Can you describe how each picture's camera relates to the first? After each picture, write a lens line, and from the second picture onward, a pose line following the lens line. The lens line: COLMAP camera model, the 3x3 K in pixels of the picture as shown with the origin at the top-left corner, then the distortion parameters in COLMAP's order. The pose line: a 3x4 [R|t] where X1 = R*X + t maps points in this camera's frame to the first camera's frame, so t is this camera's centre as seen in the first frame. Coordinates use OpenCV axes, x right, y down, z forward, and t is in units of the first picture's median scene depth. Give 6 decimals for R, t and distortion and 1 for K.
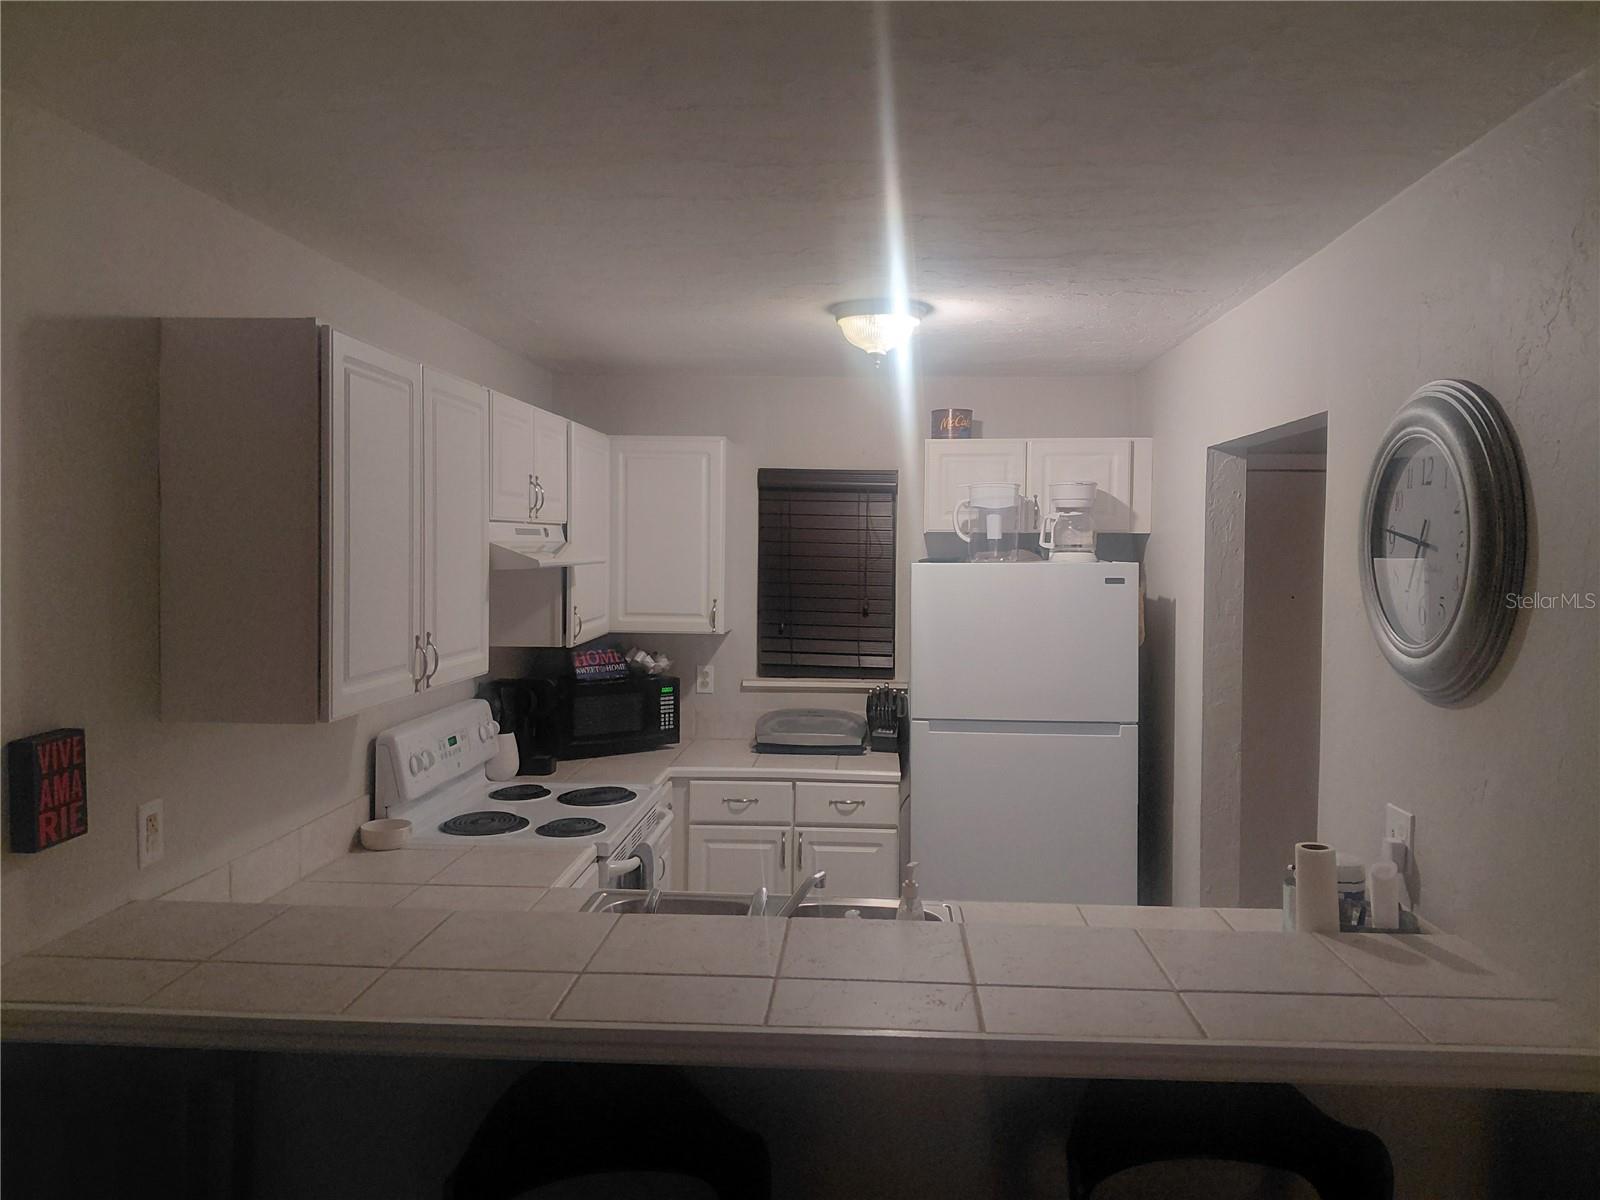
lens RADIAL K [[1186.6, 0, 823.4], [0, 1186.6, 607.1], [0, 0, 1]] dist [0.046518, -0.084676]
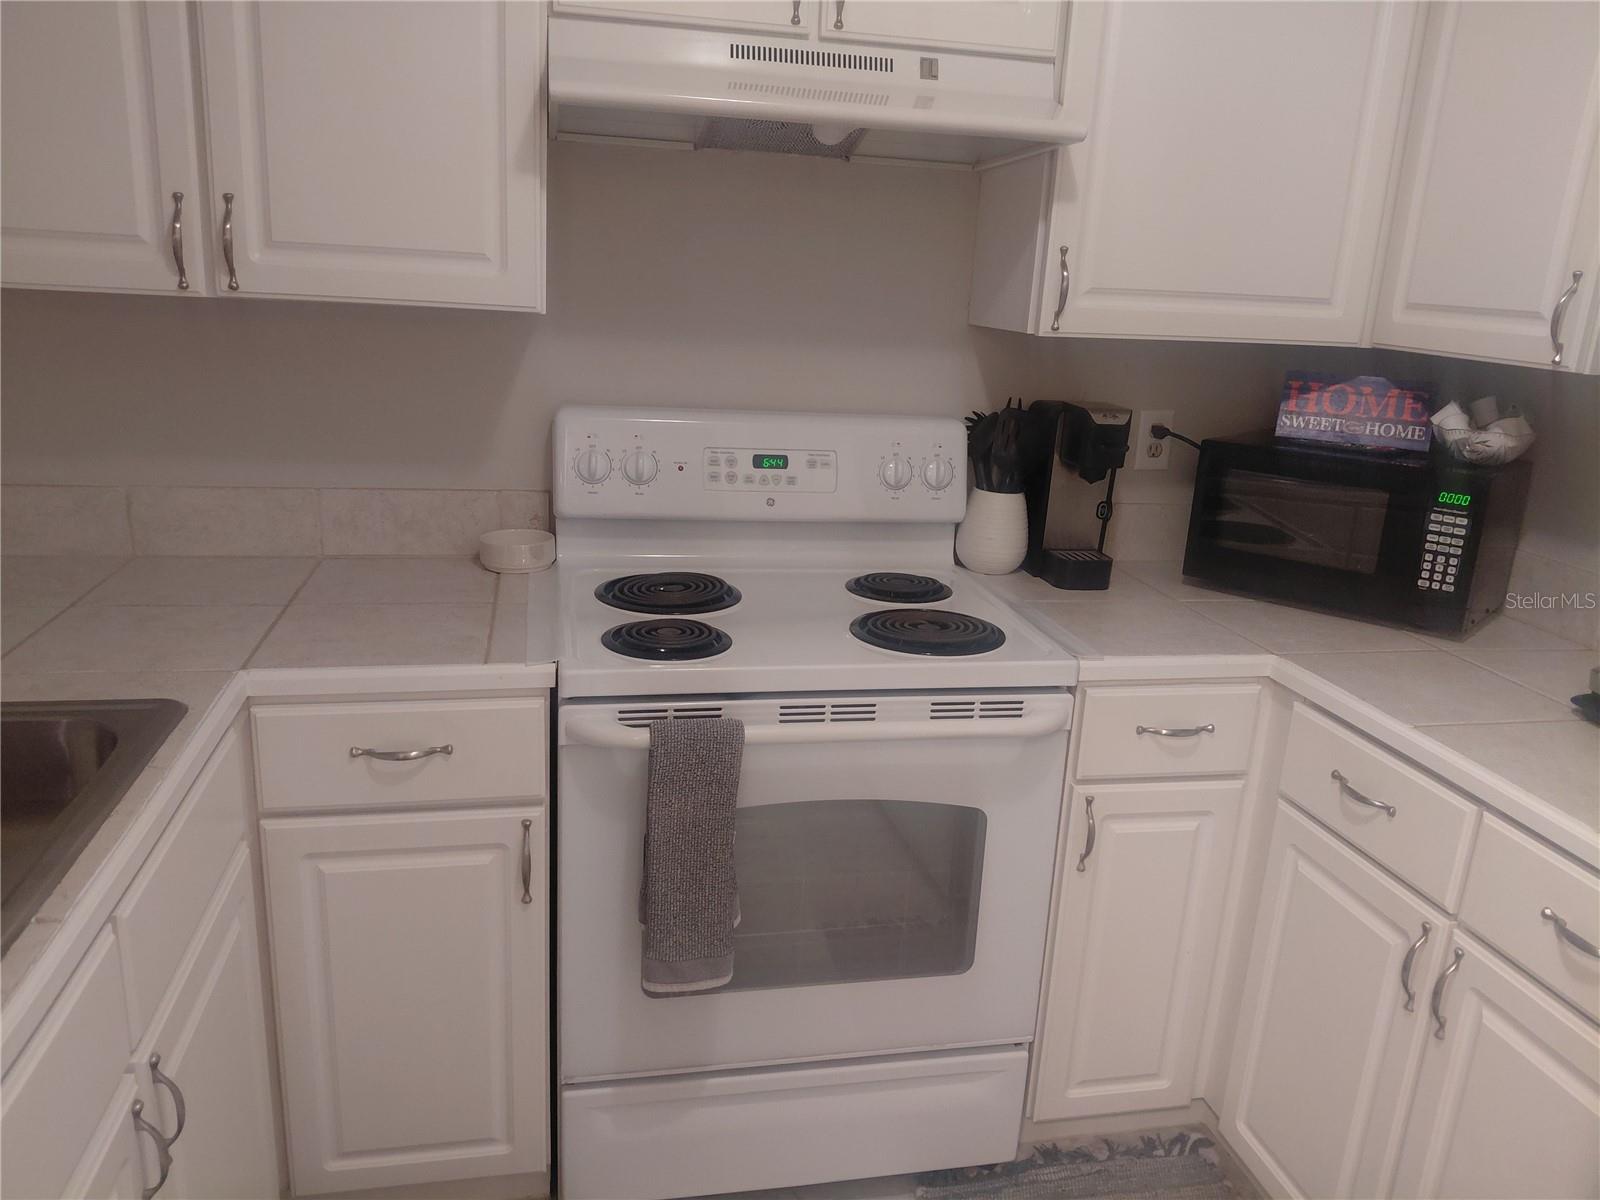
lens RADIAL K [[1186.6, 0, 796.9], [0, 1186.6, 611.7], [0, 0, 1]] dist [0.046518, -0.084676]
pose [[0.254225, 0.275190, -0.927168, 0.217506], [-0.101462, 0.960963, 0.257401, 0.023983], [0.961808, 0.028635, 0.272222, 0.688720]]
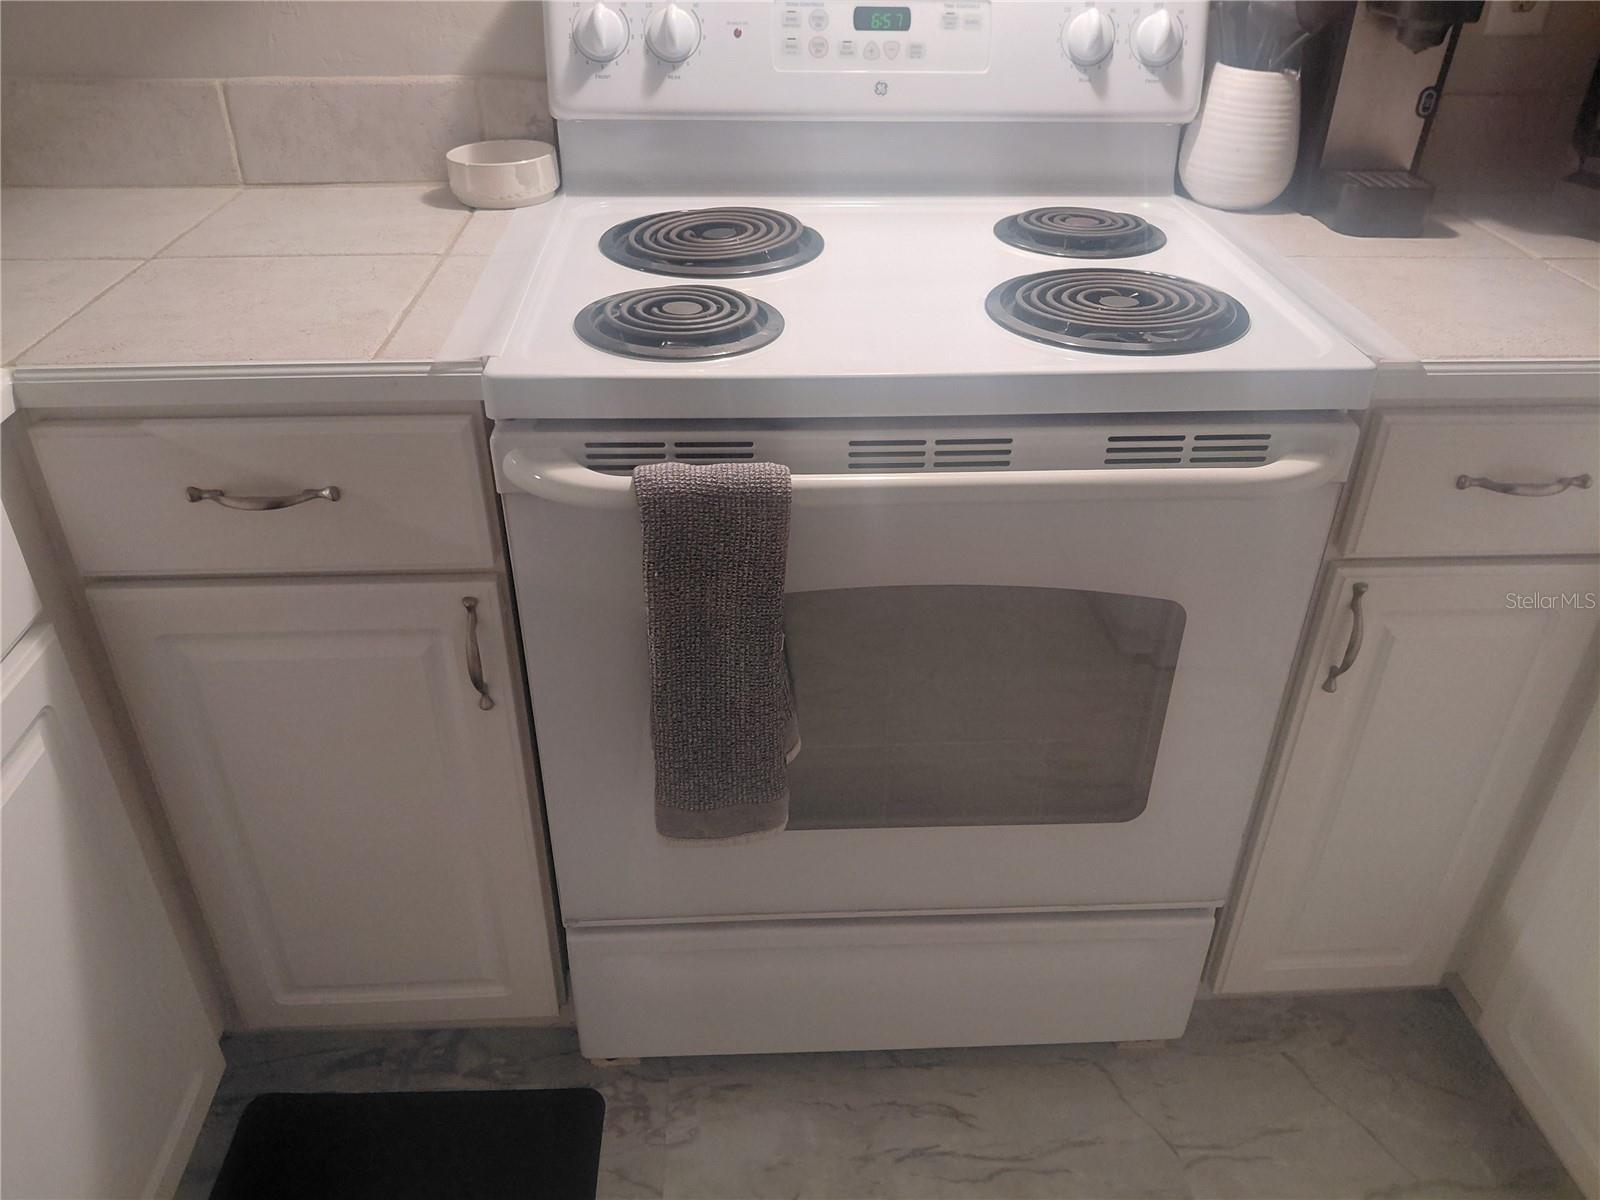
lens RADIAL K [[1186.6, 0, 808.7], [0, 1186.6, 608.4], [0, 0, 1]] dist [0.046518, -0.084676]
pose [[0.110779, 0.534363, -0.837964, 0.083165], [-0.066434, 0.845249, 0.530226, 0.057336], [0.991622, -0.003068, 0.129135, 0.749260]]
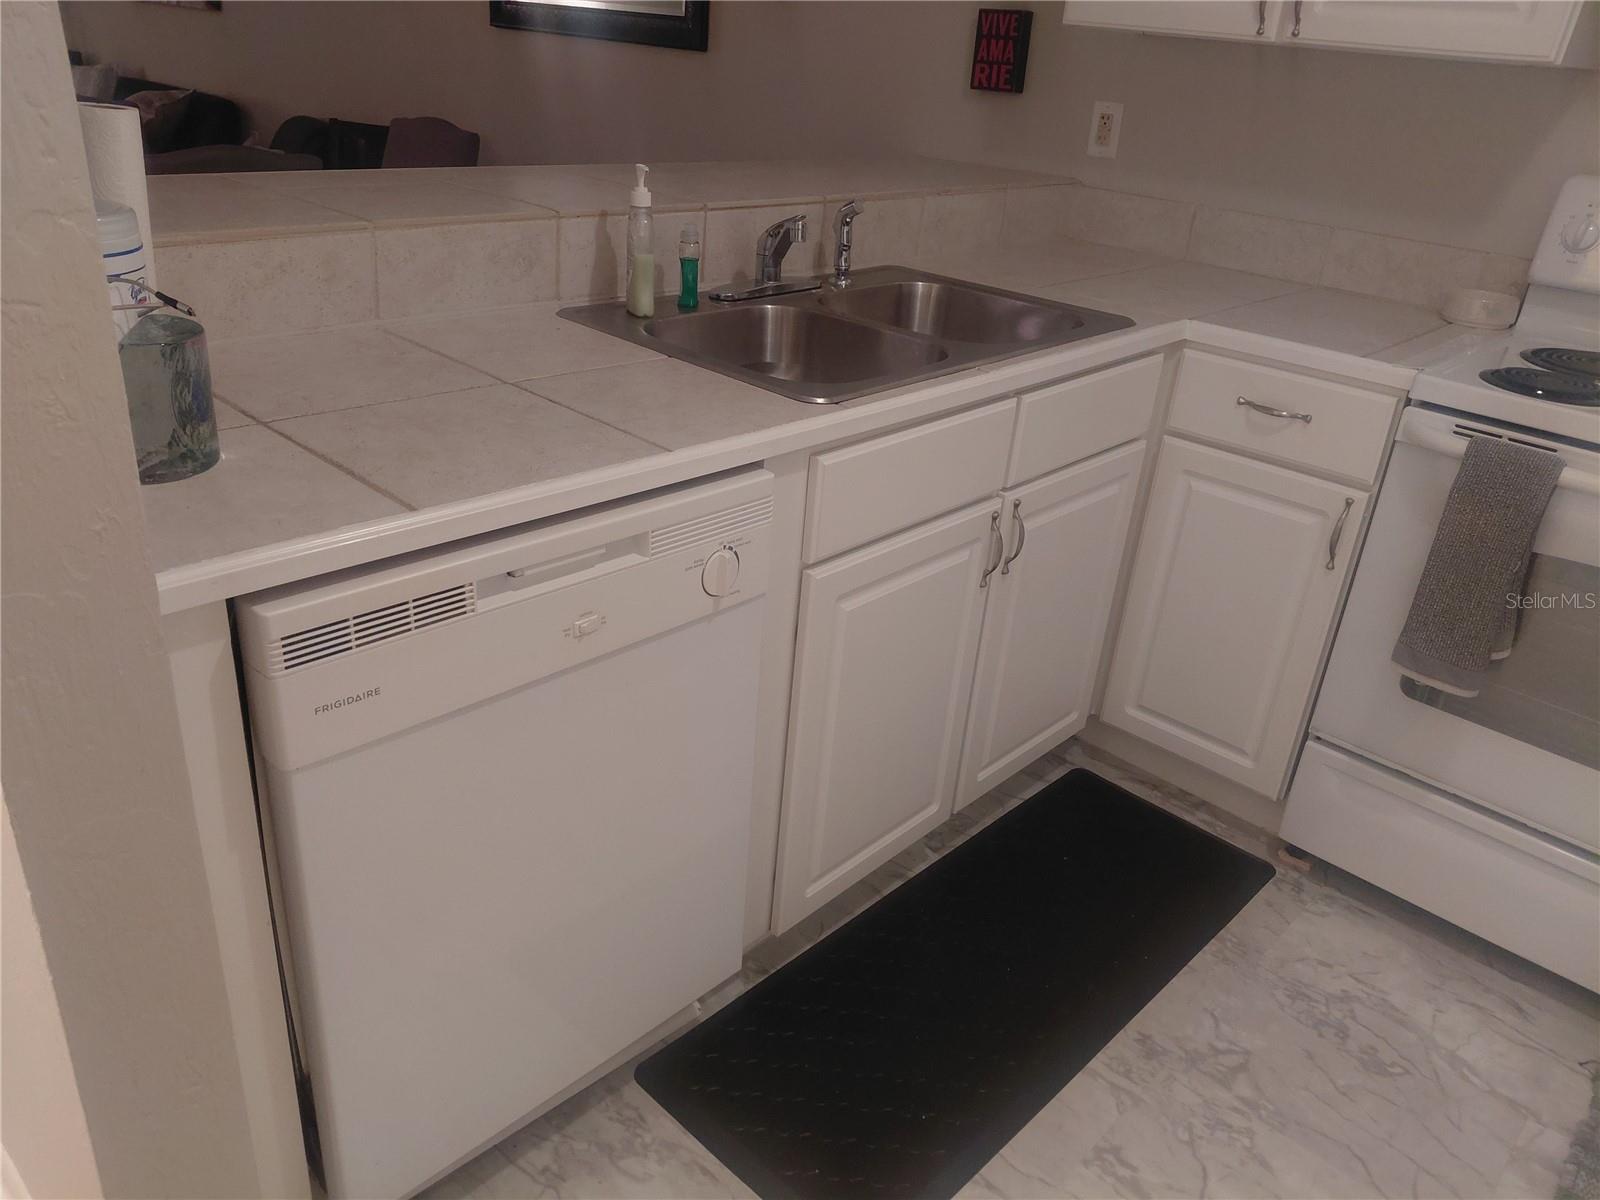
lens RADIAL K [[1186.6, 0, 799.8], [0, 1186.6, 593.5], [0, 0, 1]] dist [0.046518, -0.084676]
pose [[-0.640658, 0.275748, -0.716603, 0.329312], [-0.125847, 0.882957, 0.452271, 0.047094], [0.757443, 0.379933, -0.530972, 0.805983]]
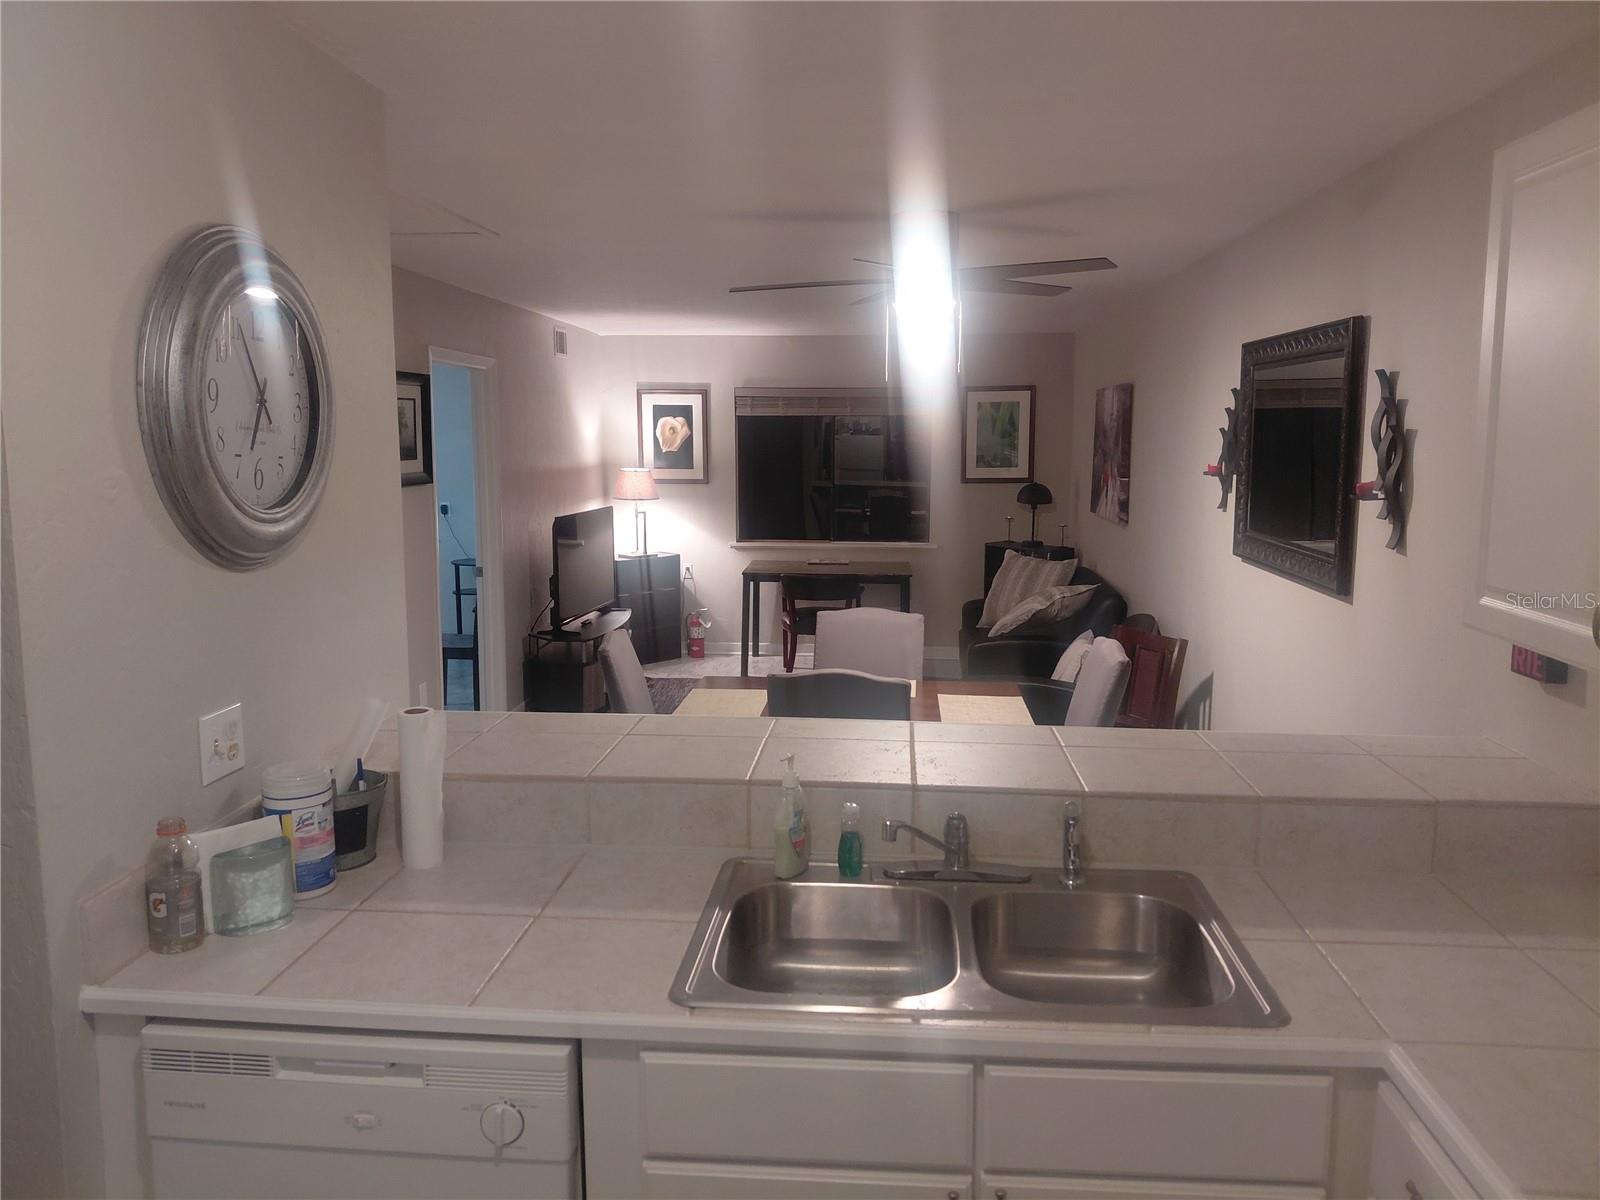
lens RADIAL K [[1186.6, 0, 798.0], [0, 1186.6, 583.9], [0, 0, 1]] dist [0.046518, -0.084676]
pose [[-0.999262, -0.013429, 0.035978, 0.015966], [-0.006762, 0.983756, 0.179383, -0.044018], [-0.037802, 0.179007, -0.983121, 0.950461]]
